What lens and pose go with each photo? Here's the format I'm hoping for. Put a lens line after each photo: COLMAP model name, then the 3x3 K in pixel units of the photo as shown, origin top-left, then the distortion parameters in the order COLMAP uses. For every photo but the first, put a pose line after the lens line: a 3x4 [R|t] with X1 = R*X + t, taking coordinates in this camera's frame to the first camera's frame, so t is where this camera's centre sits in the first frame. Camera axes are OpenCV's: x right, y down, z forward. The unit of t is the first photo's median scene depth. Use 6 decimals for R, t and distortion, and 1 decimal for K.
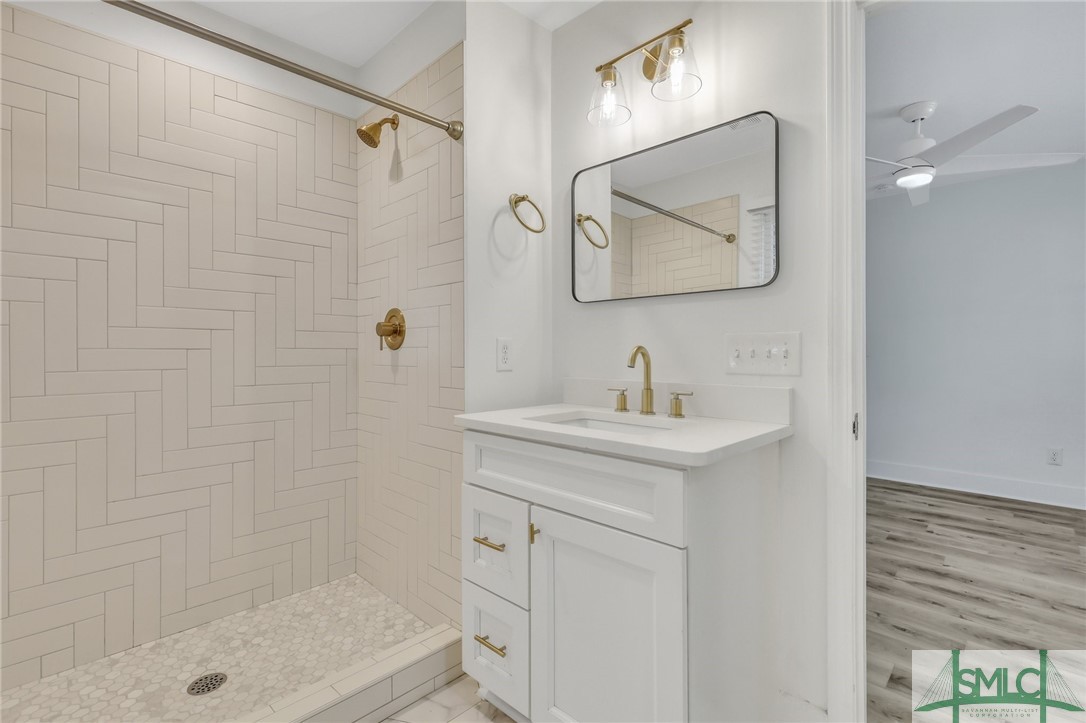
lens RADIAL K [[493.3, 0, 542.7], [0, 493.3, 355.4], [0, 0, 1]] dist [0.001465, -0.001081]
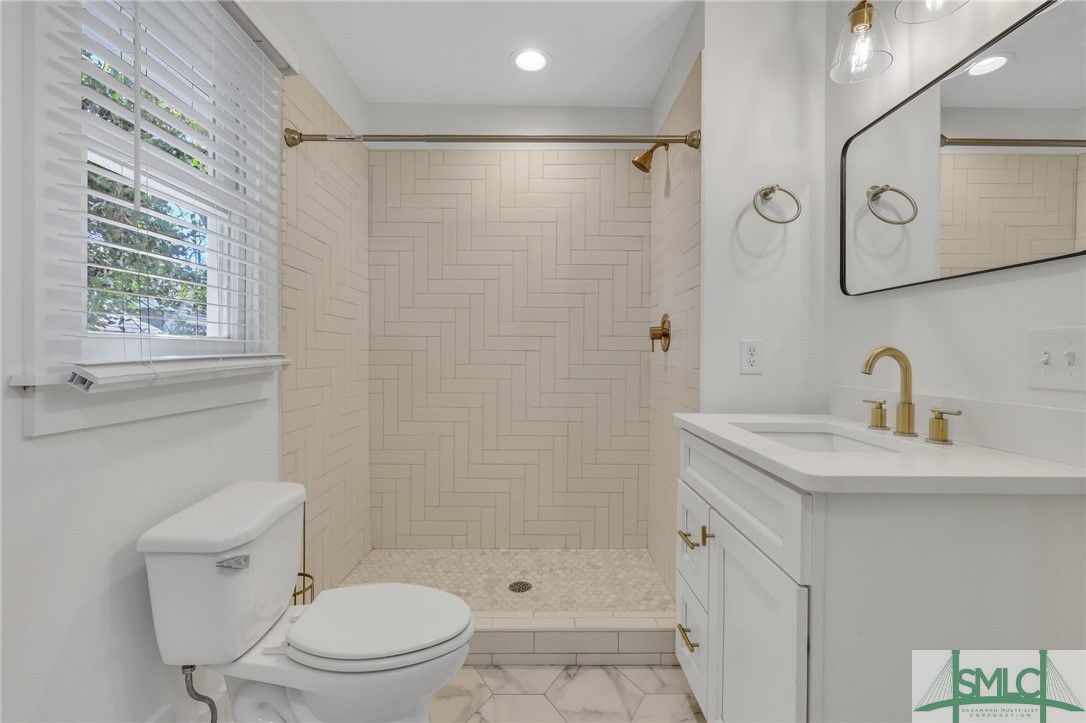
lens RADIAL K [[493.3, 0, 552.1], [0, 493.3, 359.1], [0, 0, 1]] dist [0.001465, -0.001081]
pose [[0.705600, 0.013462, -0.708482, 0.349027], [-0.012883, 0.999898, 0.006168, 0.001472], [0.708493, 0.004775, 0.705702, 0.057182]]
